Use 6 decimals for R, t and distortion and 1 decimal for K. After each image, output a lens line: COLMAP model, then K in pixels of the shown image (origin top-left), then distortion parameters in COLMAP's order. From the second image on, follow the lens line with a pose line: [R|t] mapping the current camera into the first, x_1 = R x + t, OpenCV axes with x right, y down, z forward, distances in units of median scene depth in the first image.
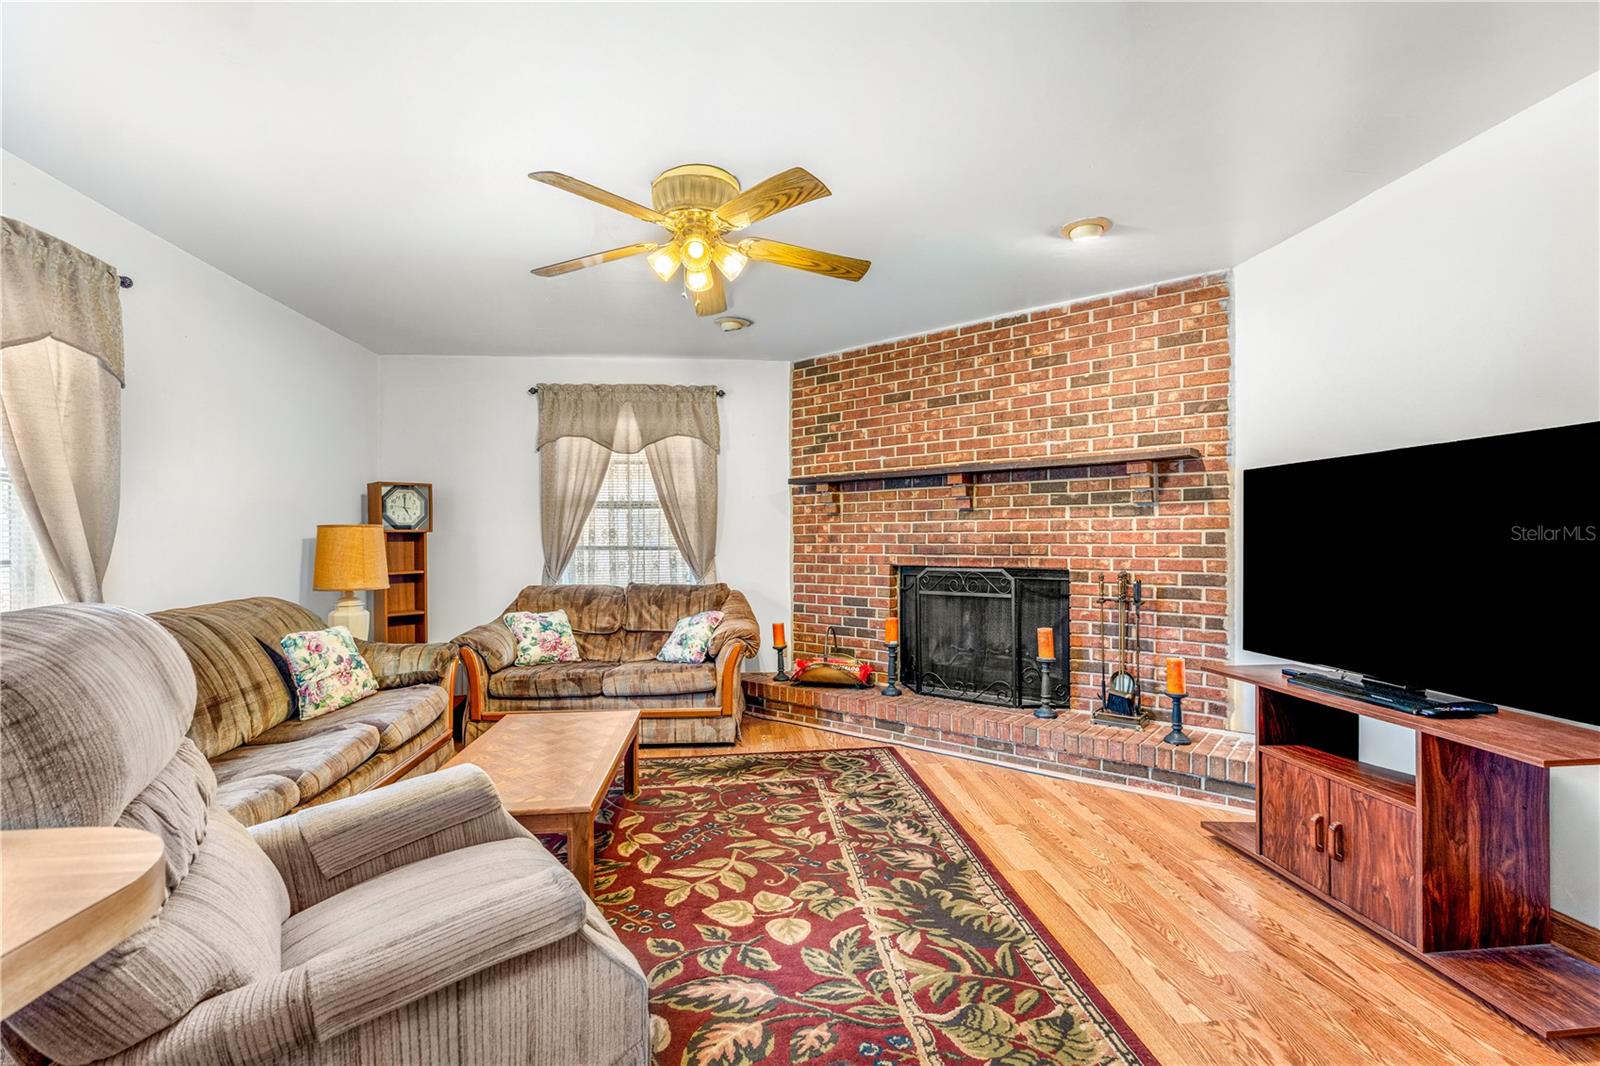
lens RADIAL K [[734.7, 0, 801.2], [0, 734.7, 537.0], [0, 0, 1]] dist [-0.016261, -0.000176]
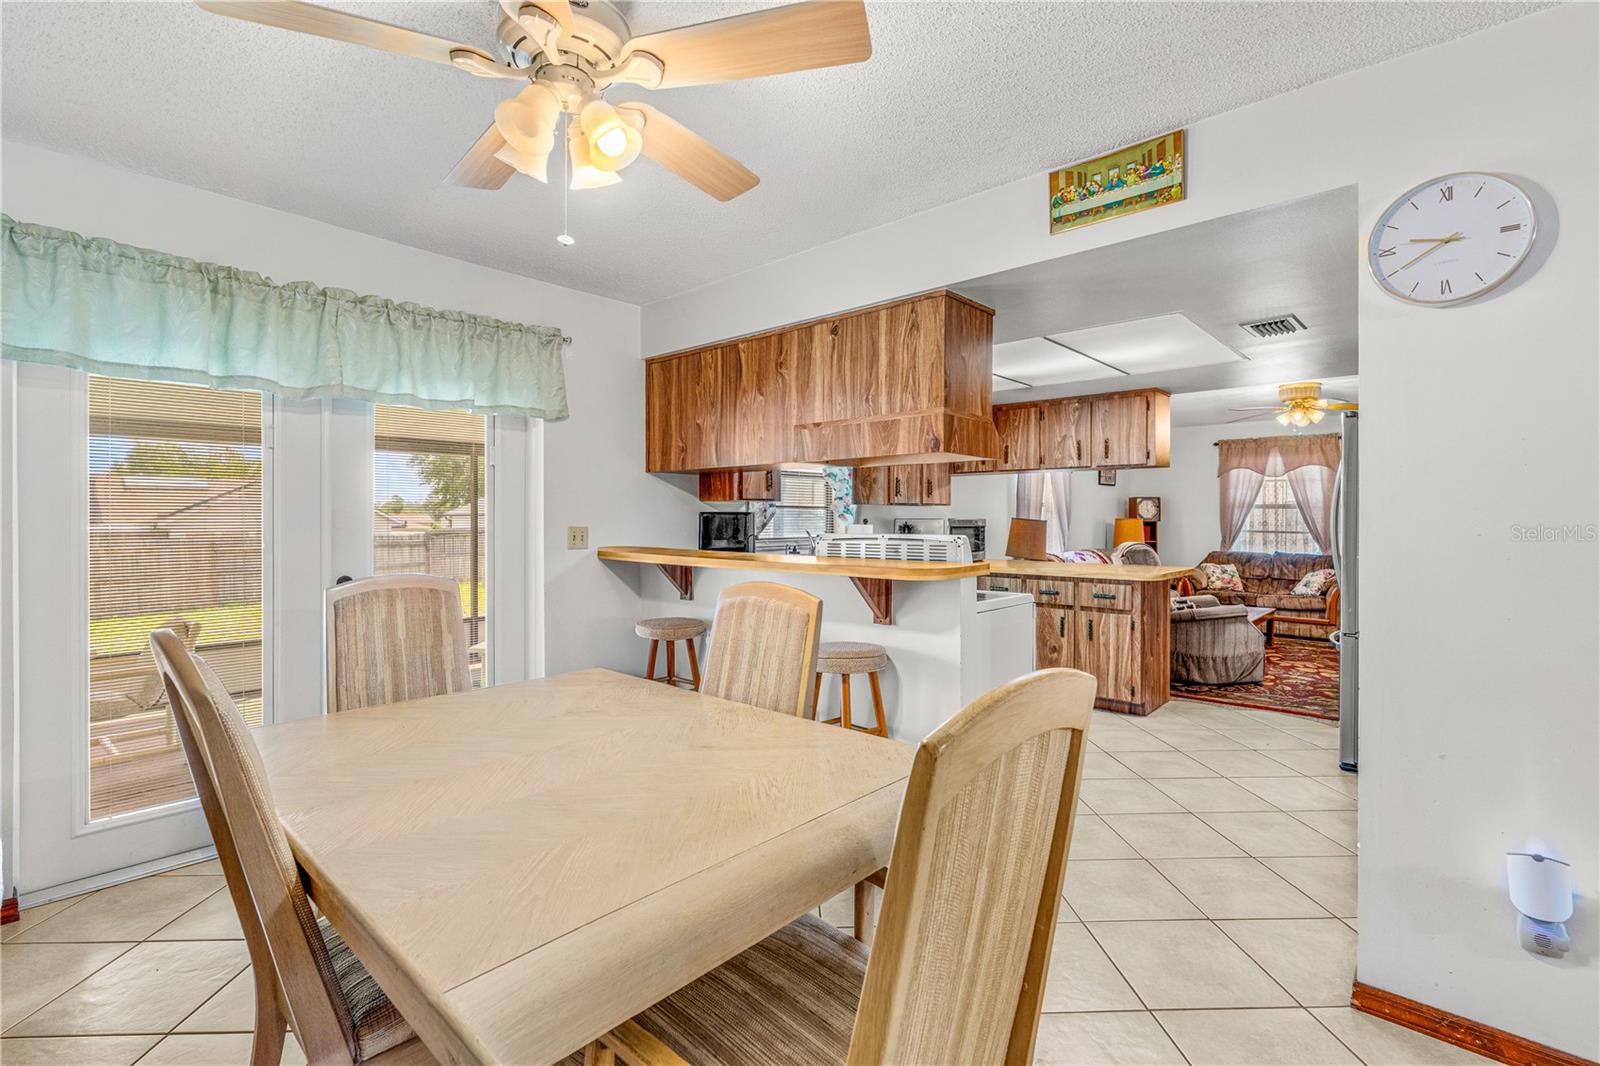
lens RADIAL K [[734.7, 0, 800.3], [0, 734.7, 523.4], [0, 0, 1]] dist [-0.016261, -0.000176]
pose [[0.677281, 0.014424, -0.735583, 0.278910], [-0.006851, 0.999888, 0.013298, -0.020699], [0.735693, -0.003967, 0.677304, -1.013140]]
